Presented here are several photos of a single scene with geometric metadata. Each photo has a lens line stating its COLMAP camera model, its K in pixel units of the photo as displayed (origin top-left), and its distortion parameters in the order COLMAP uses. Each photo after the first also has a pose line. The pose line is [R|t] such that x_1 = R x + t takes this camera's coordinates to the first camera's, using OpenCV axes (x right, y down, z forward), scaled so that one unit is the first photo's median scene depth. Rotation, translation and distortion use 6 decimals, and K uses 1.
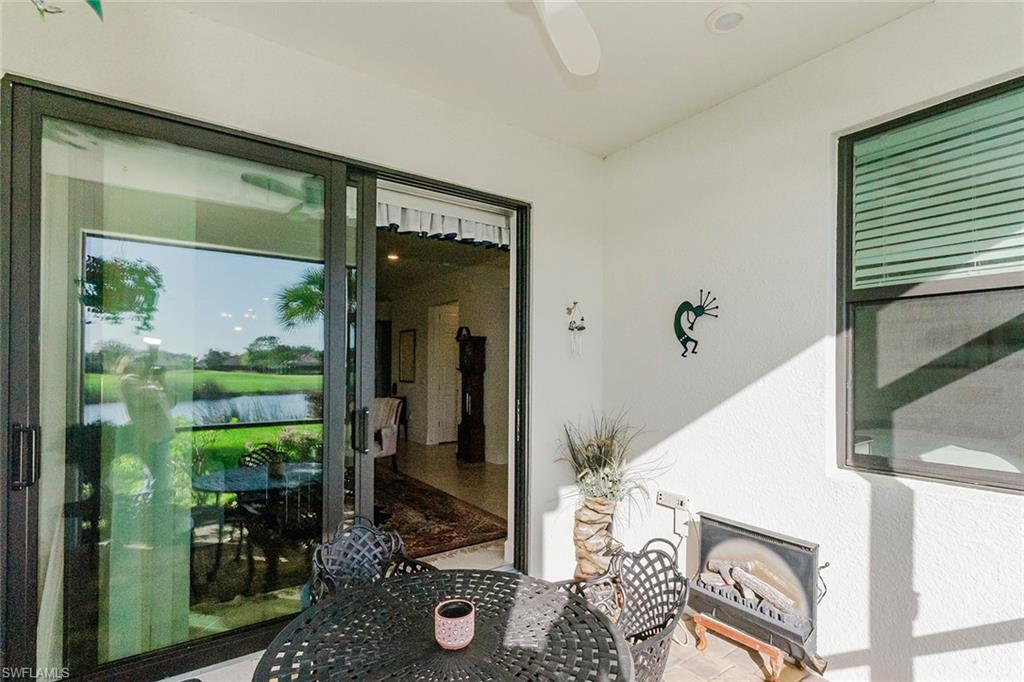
lens RADIAL K [[489.1, 0, 512.4], [0, 489.1, 364.4], [0, 0, 1]] dist [-0.000795, -0.000398]
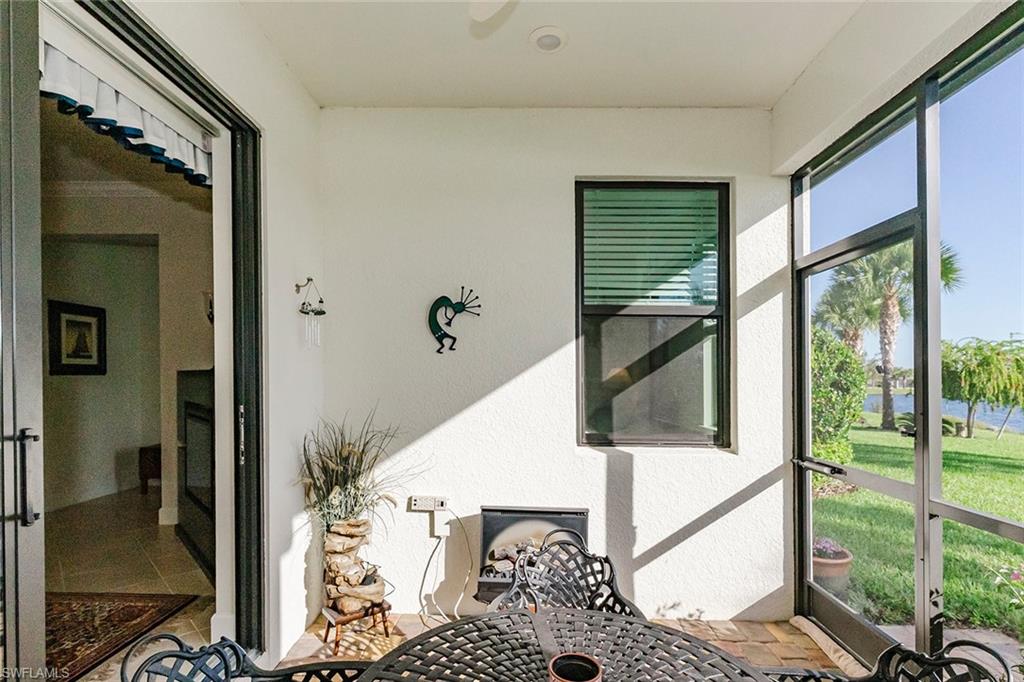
lens RADIAL K [[504.0, 0, 512.5], [0, 504.0, 381.8], [0, 0, 1]] dist [0.001094, -0.000410]
pose [[0.597879, -0.003667, 0.801578, -0.382280], [-0.015445, 0.999751, 0.016094, 0.023877], [-0.801437, -0.022003, 0.597674, 0.300689]]
